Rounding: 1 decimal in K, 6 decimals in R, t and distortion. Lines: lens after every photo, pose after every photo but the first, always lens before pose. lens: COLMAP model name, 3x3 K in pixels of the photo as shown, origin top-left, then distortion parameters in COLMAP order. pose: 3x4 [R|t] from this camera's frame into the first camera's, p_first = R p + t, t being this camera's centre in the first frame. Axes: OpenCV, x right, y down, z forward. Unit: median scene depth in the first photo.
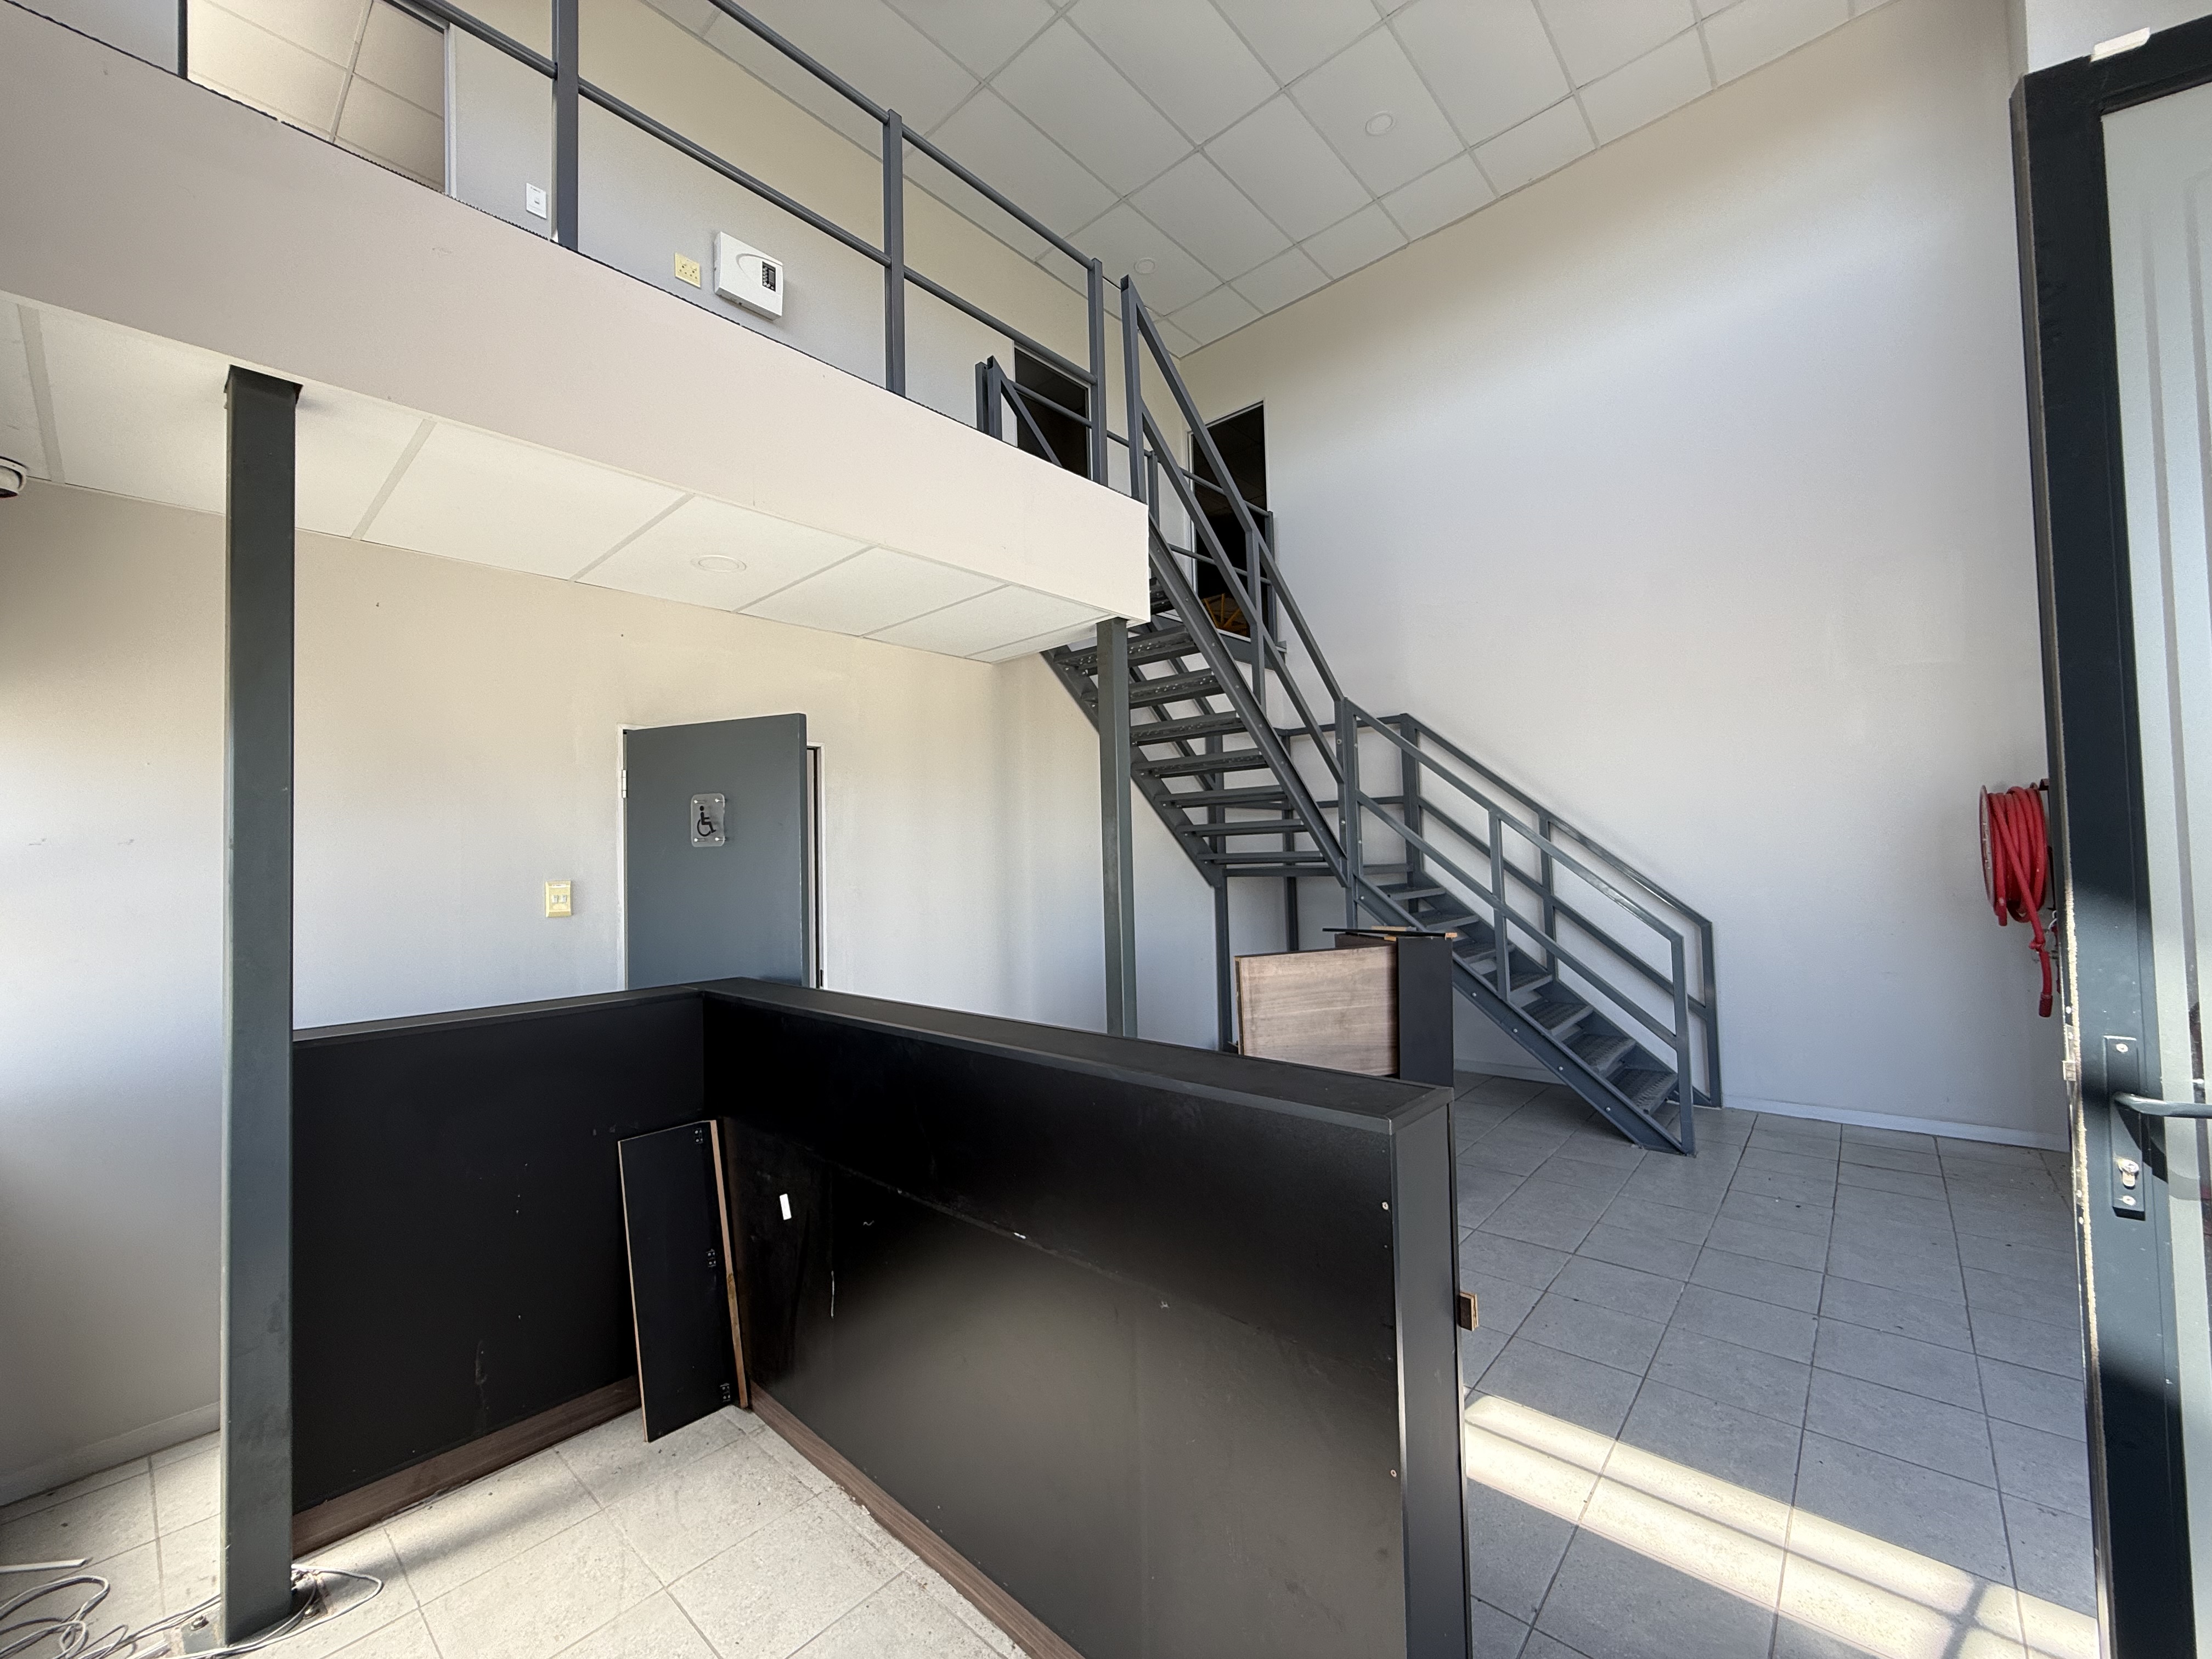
lens RADIAL K [[876.8, 0, 1097.0], [0, 876.8, 830.6], [0, 0, 1]] dist [0.002100, -0.000500]
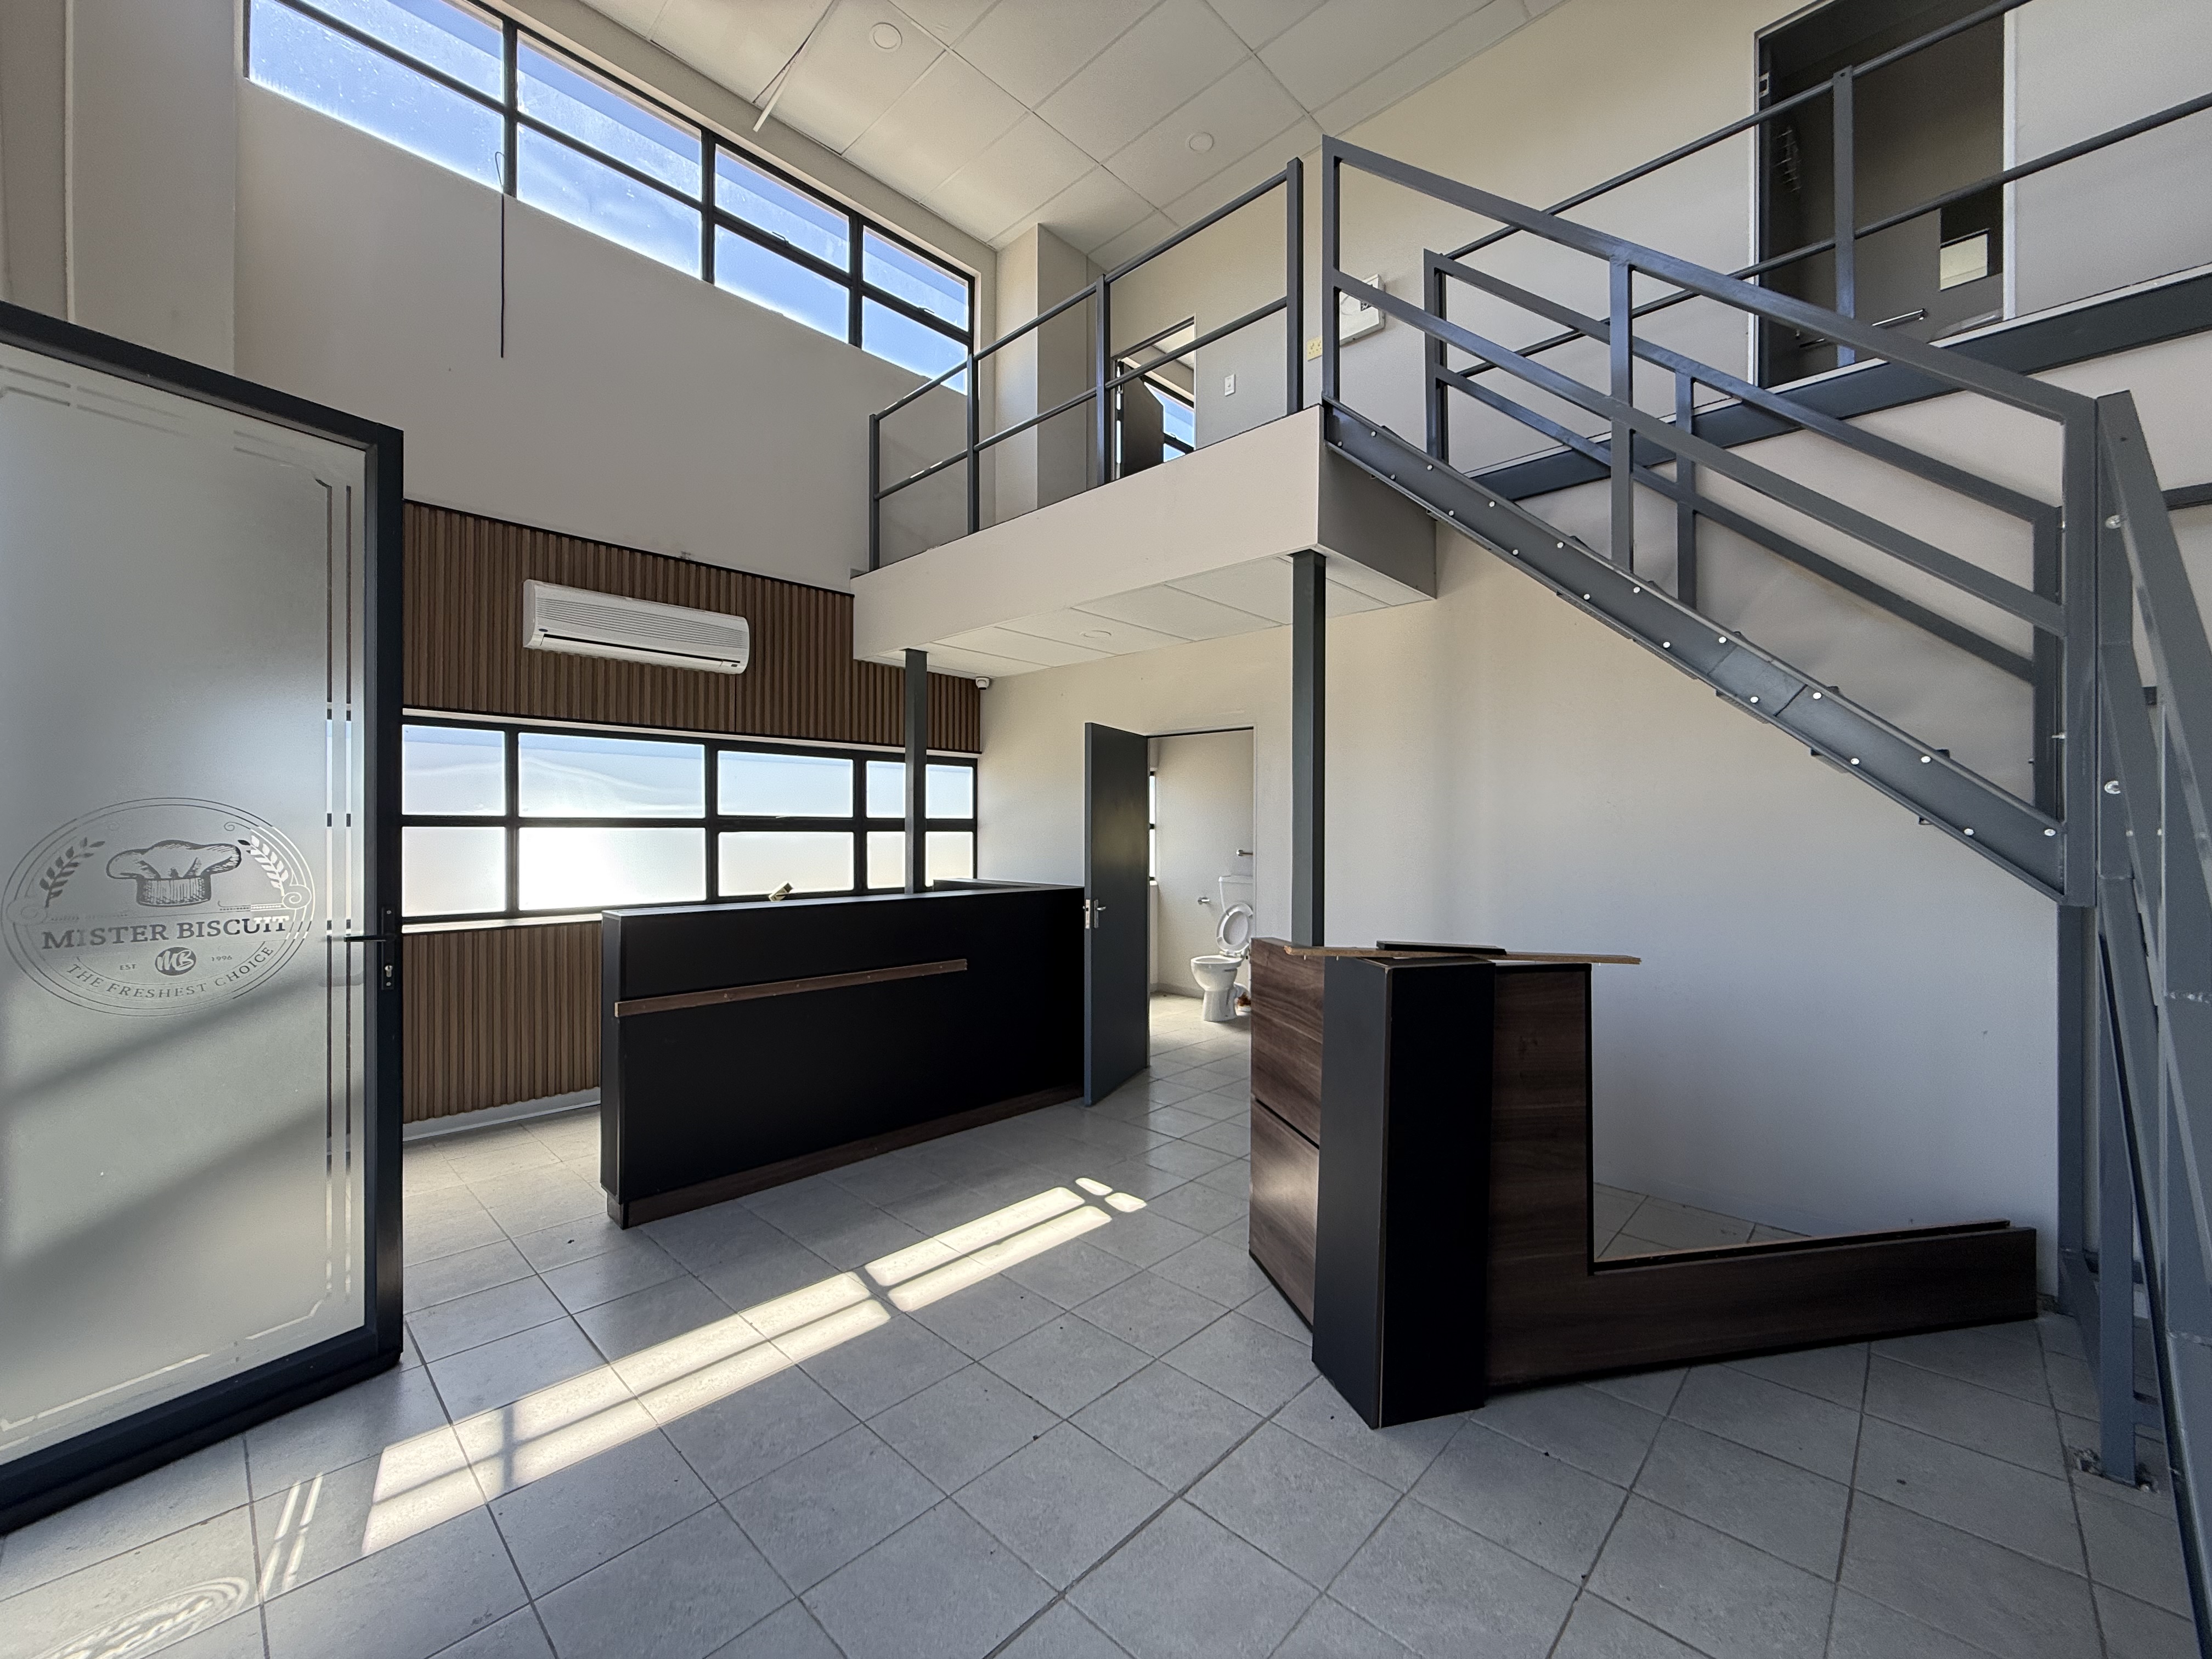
lens RADIAL K [[876.8, 0, 1097.0], [0, 876.8, 830.6], [0, 0, 1]] dist [0.002100, -0.000500]
pose [[-0.034556, 0.020769, -0.999187, 1.660615], [0.030193, 0.999349, 0.019728, 0.035513], [0.998947, -0.029487, -0.035161, 1.447807]]
